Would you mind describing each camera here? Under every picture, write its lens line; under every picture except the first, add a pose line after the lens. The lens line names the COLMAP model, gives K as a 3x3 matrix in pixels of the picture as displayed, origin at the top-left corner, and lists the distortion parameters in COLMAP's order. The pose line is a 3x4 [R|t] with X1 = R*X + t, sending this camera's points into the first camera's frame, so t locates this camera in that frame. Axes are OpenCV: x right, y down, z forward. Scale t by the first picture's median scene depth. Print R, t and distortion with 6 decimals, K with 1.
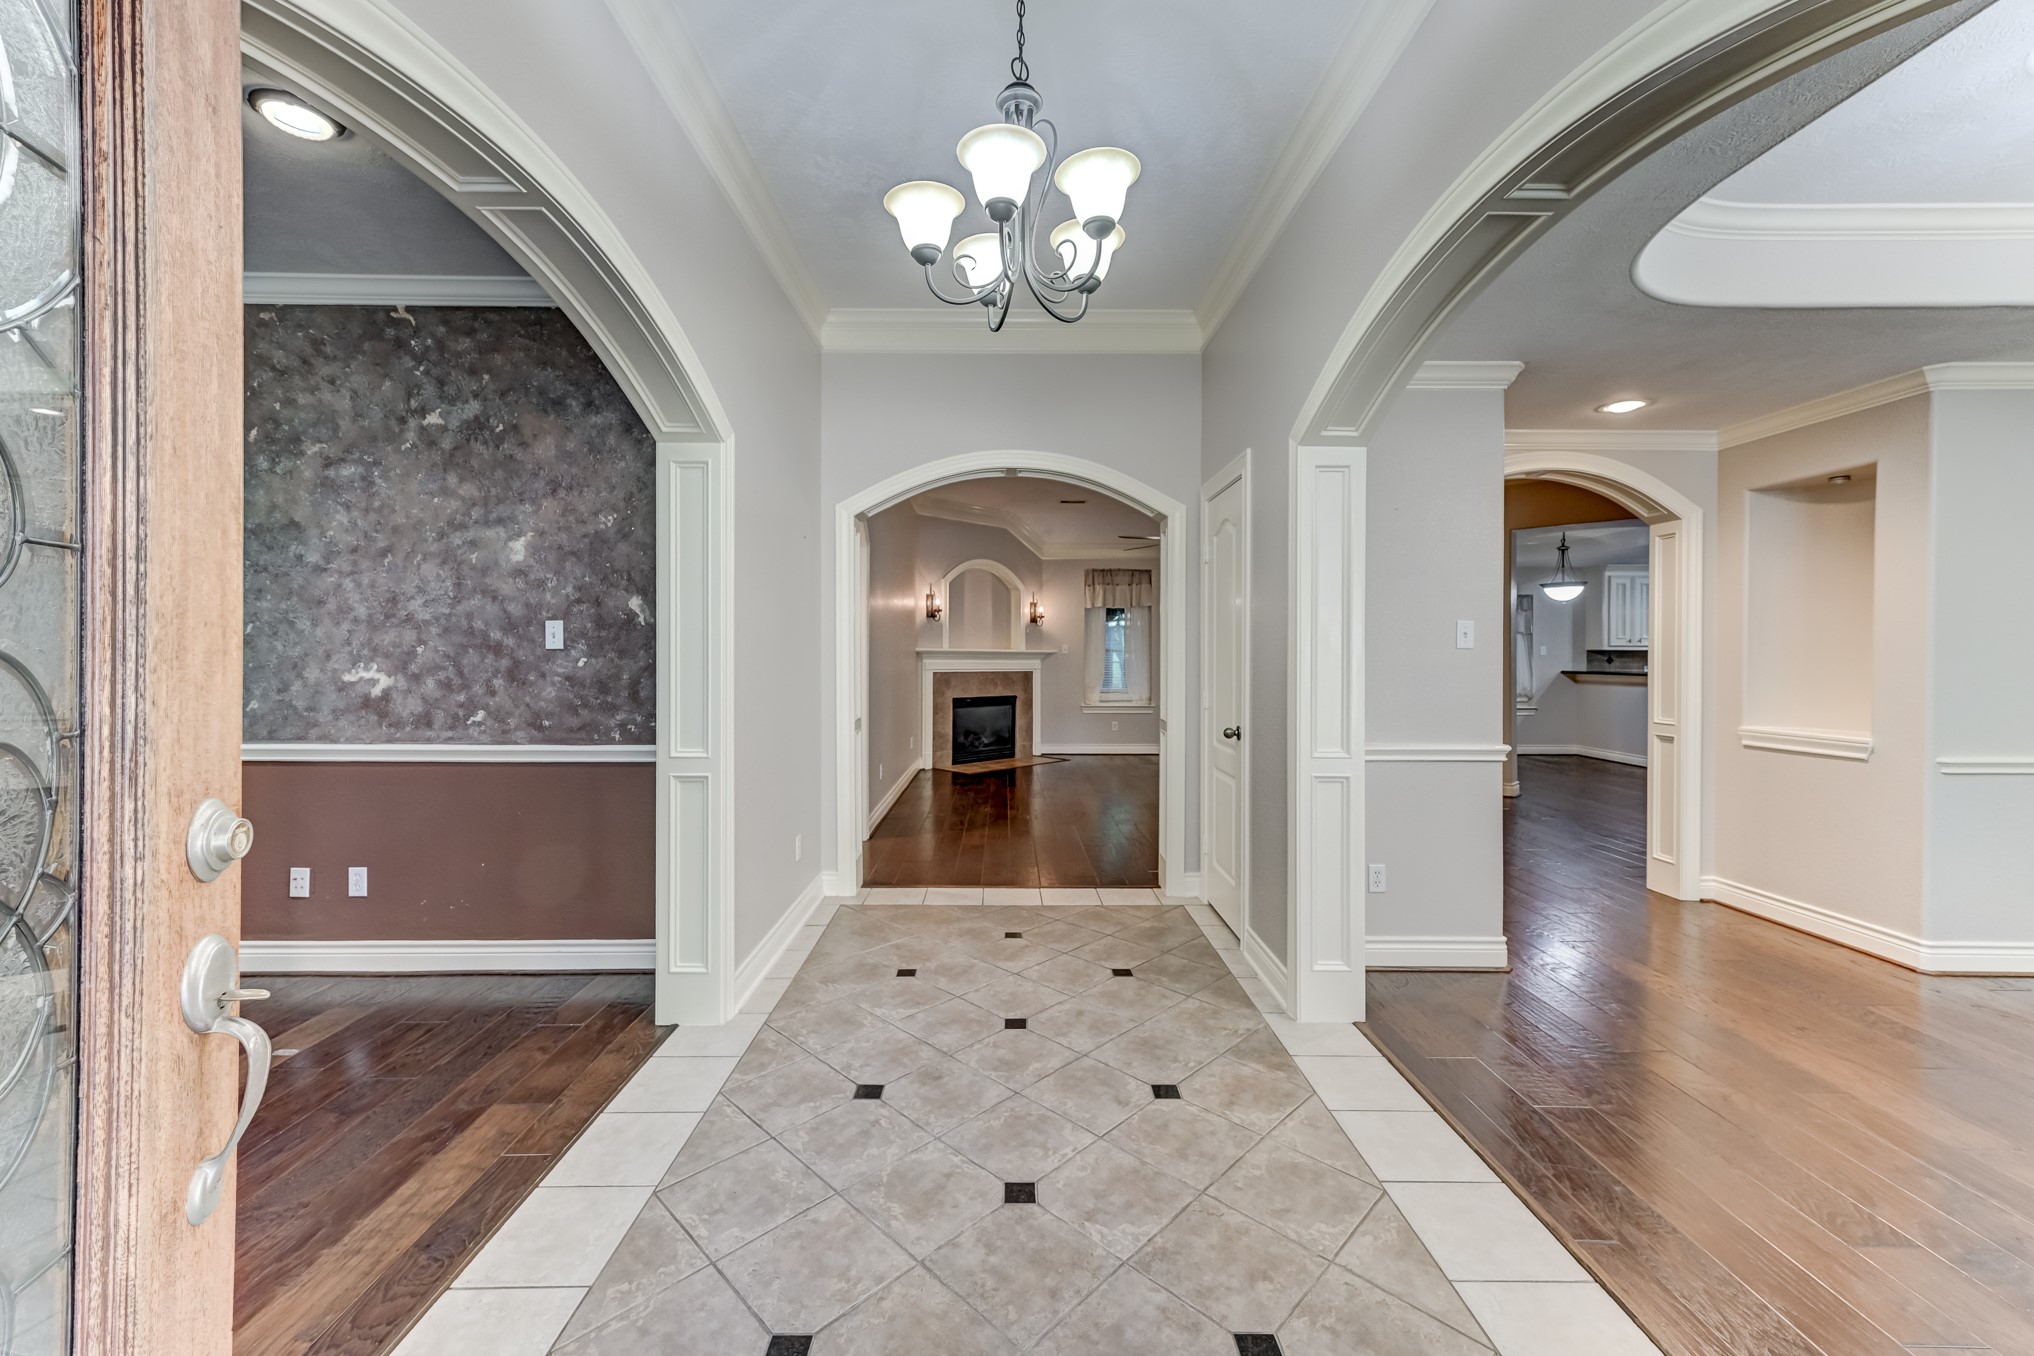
lens RADIAL K [[809.7, 0, 1008.5], [0, 809.7, 655.9], [0, 0, 1]] dist [0.008373, -0.000059]
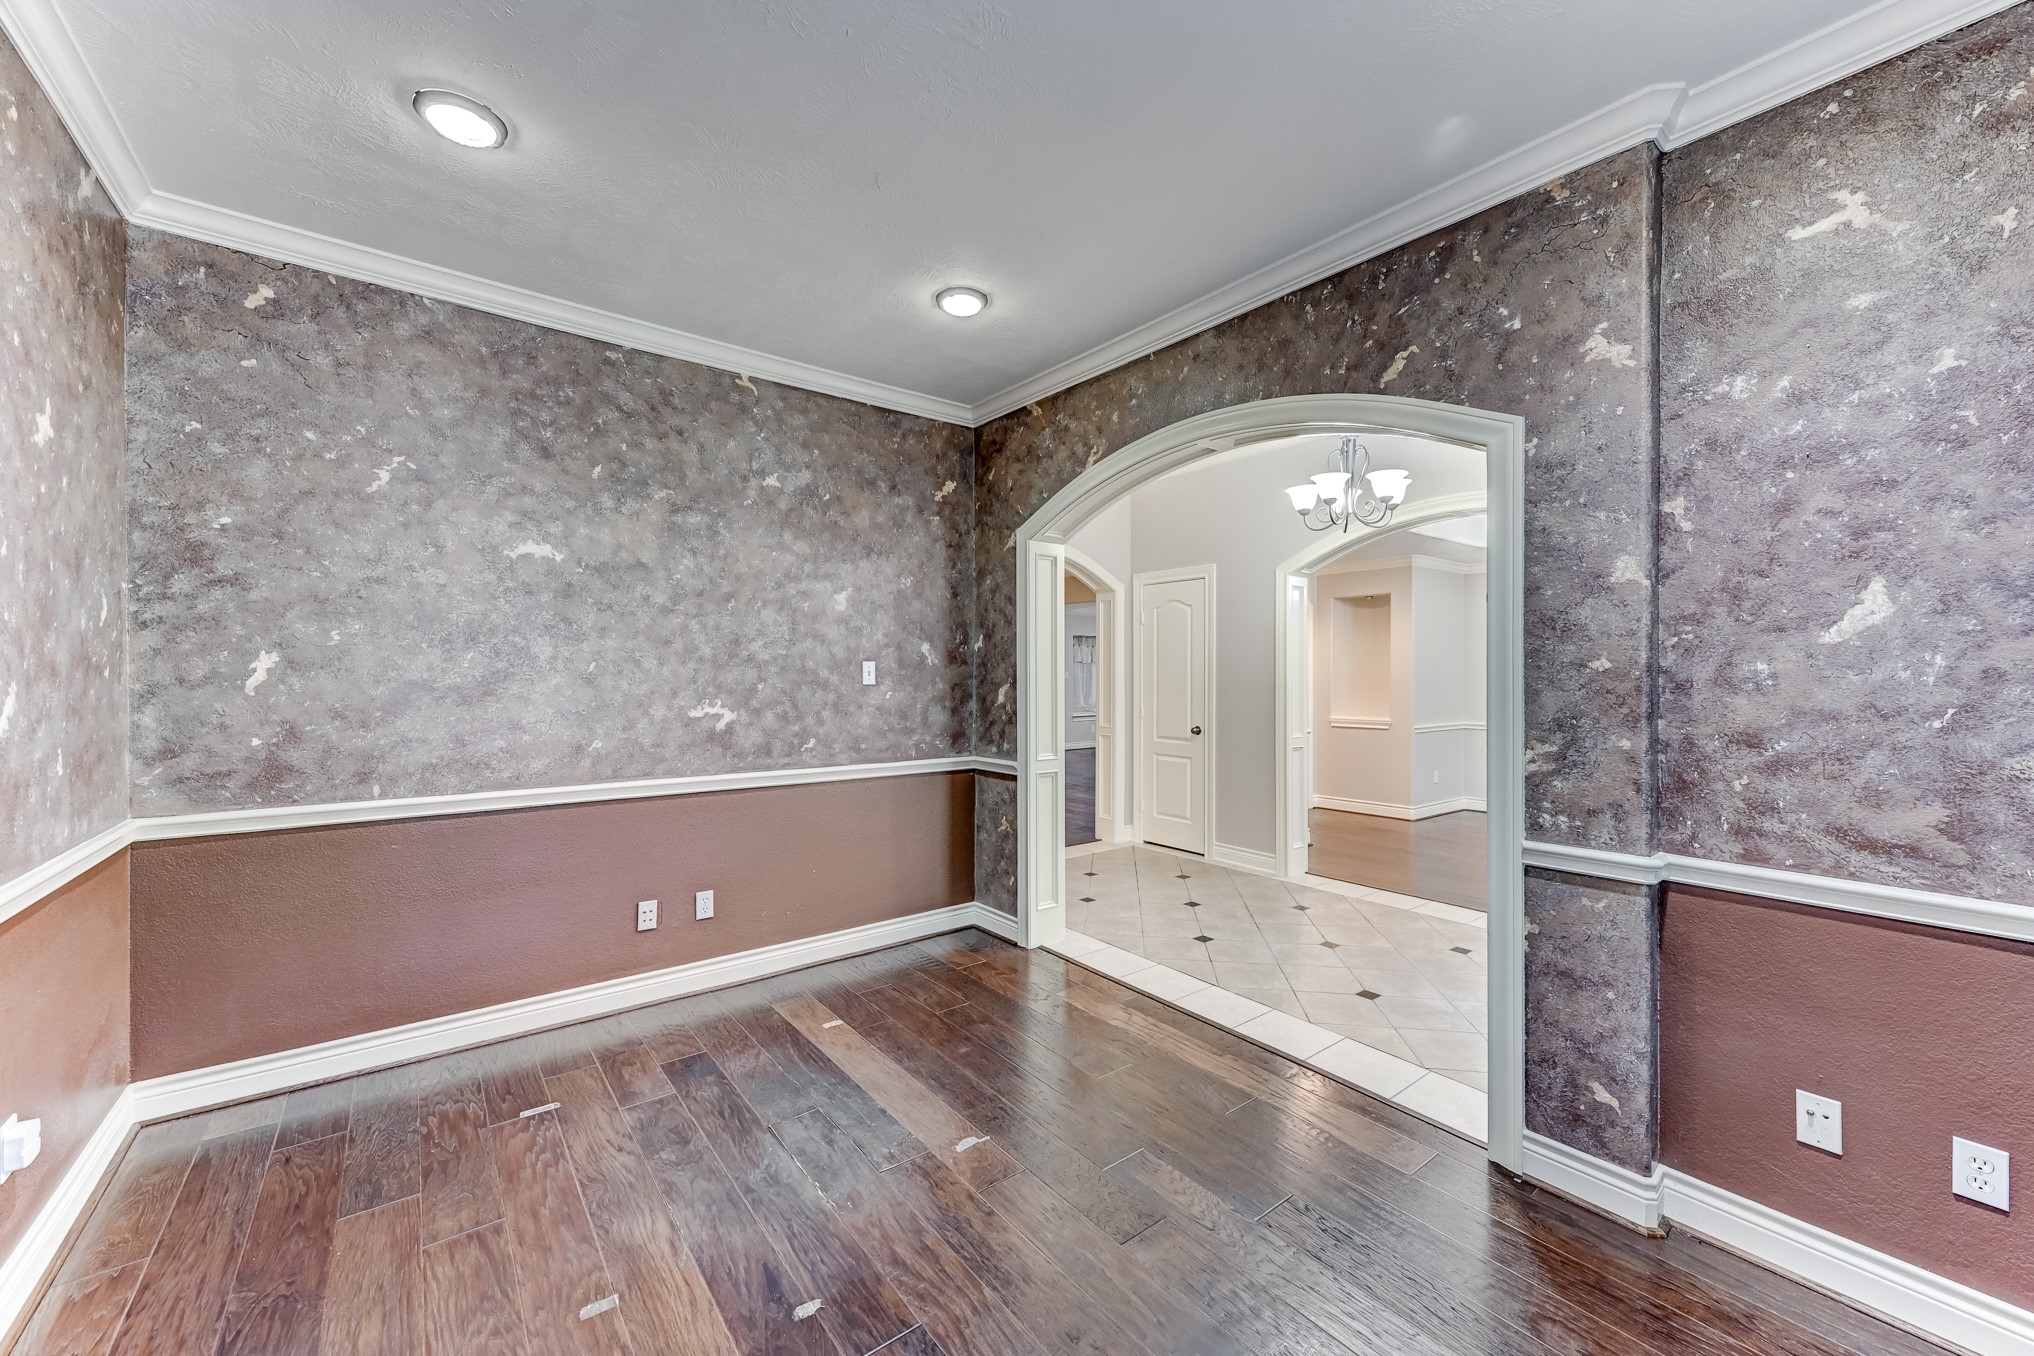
lens RADIAL K [[784.5, 0, 1023.0], [0, 784.5, 676.8], [0, 0, 1]] dist [0.001405, 0.000114]
pose [[0.791639, -0.003627, 0.610978, -1.095307], [0.003093, 0.999993, 0.001928, -0.021951], [-0.610981, 0.000363, 0.791645, -0.070613]]
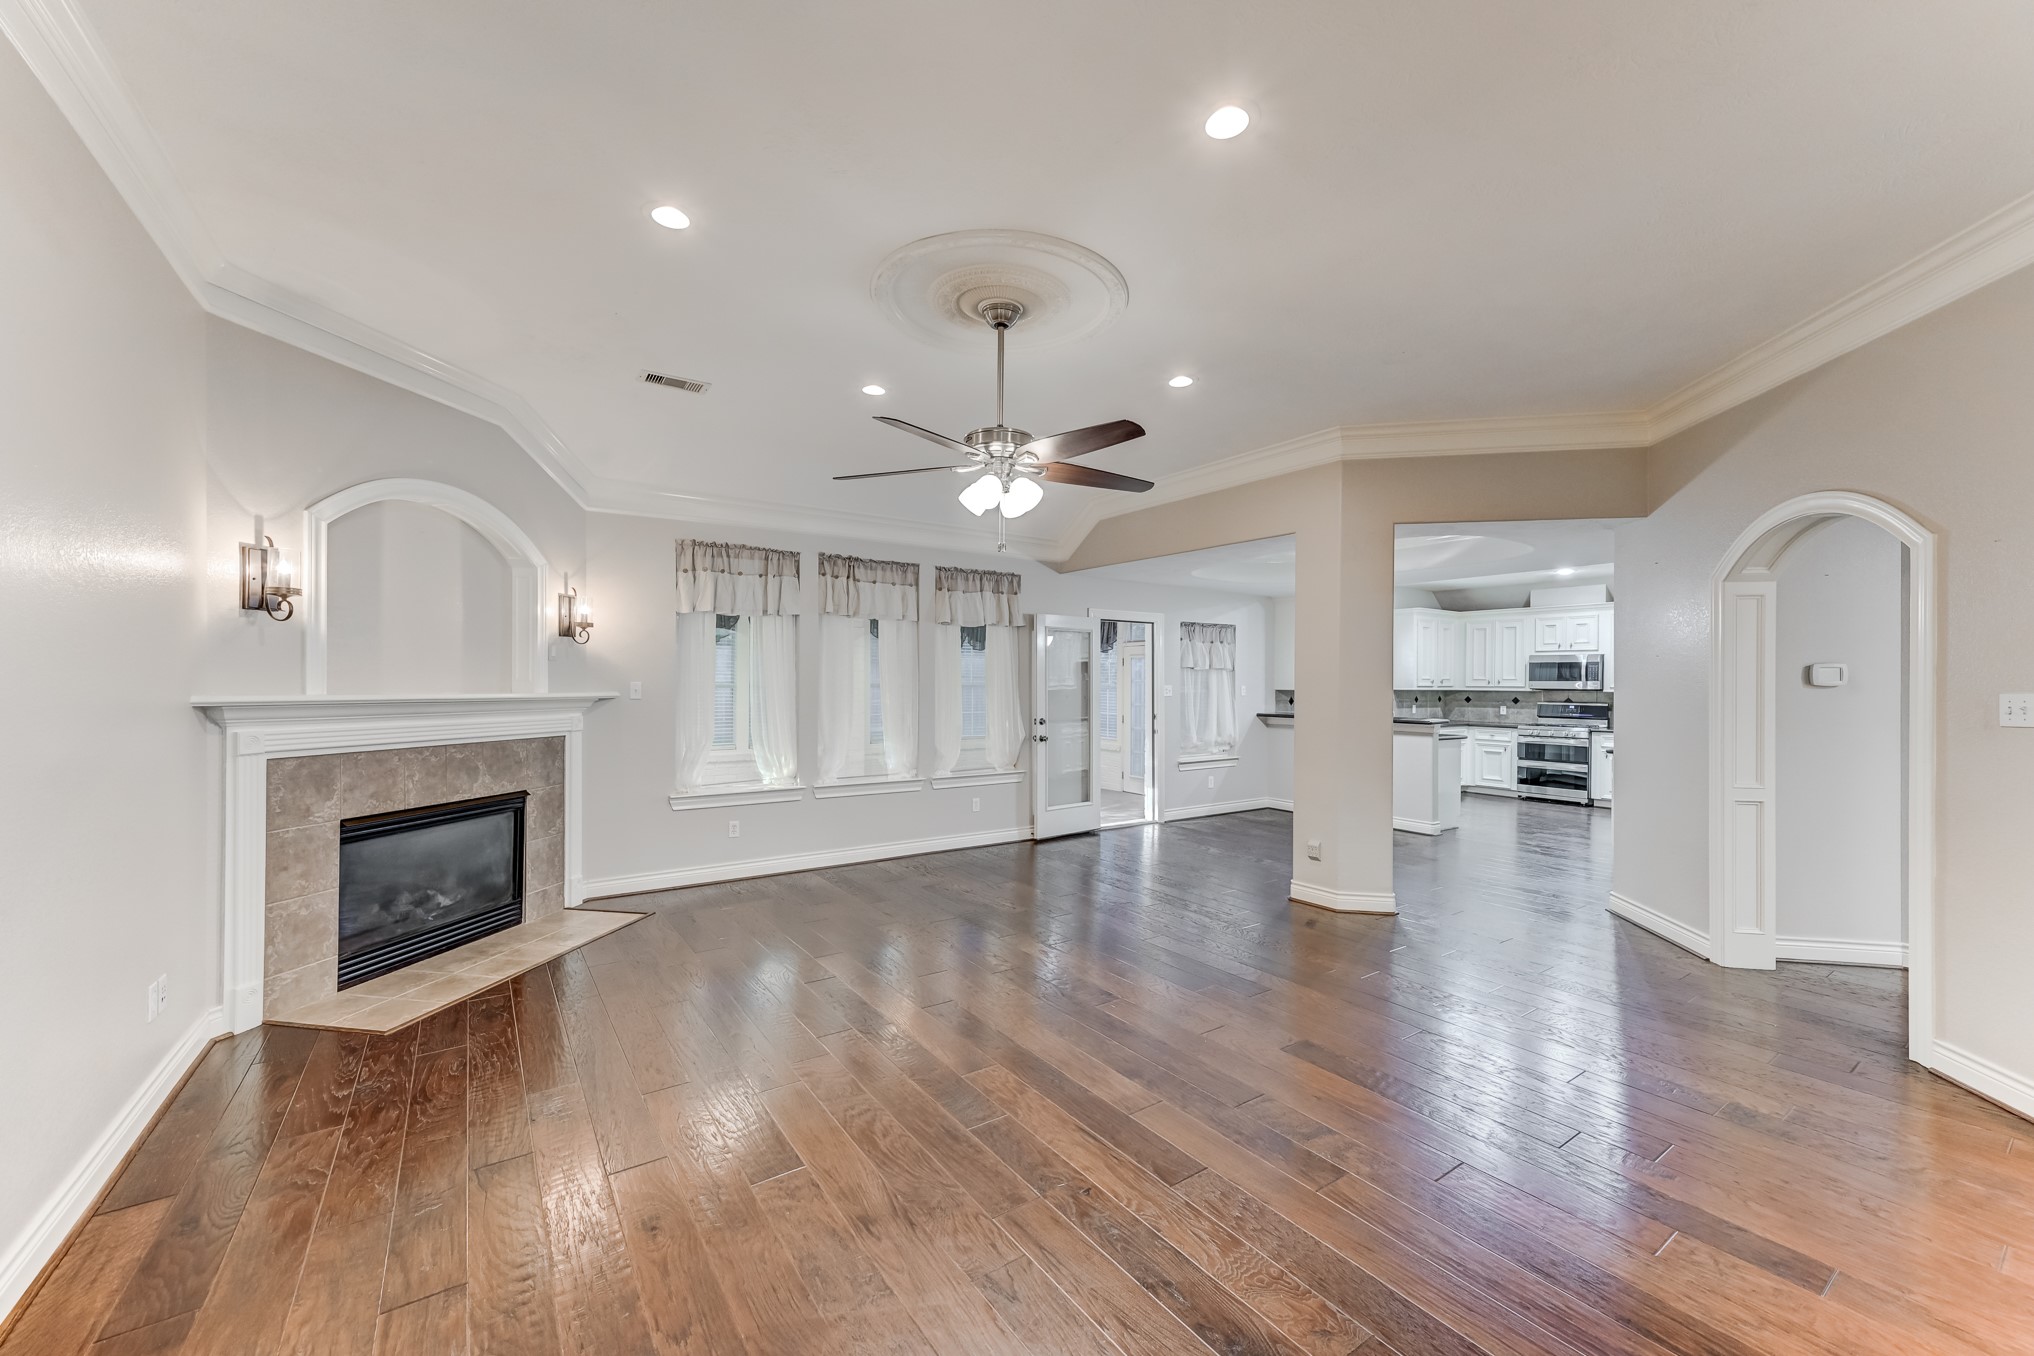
lens RADIAL K [[777.7, 0, 1008.8], [0, 777.7, 686.9], [0, 0, 1]] dist [0.000610, 0.000032]
pose [[0.830105, -0.000539, 0.557606, -0.030166], [0.000627, 1.000000, 0.000034, -0.032635], [-0.557606, 0.000321, 0.830106, 1.456134]]
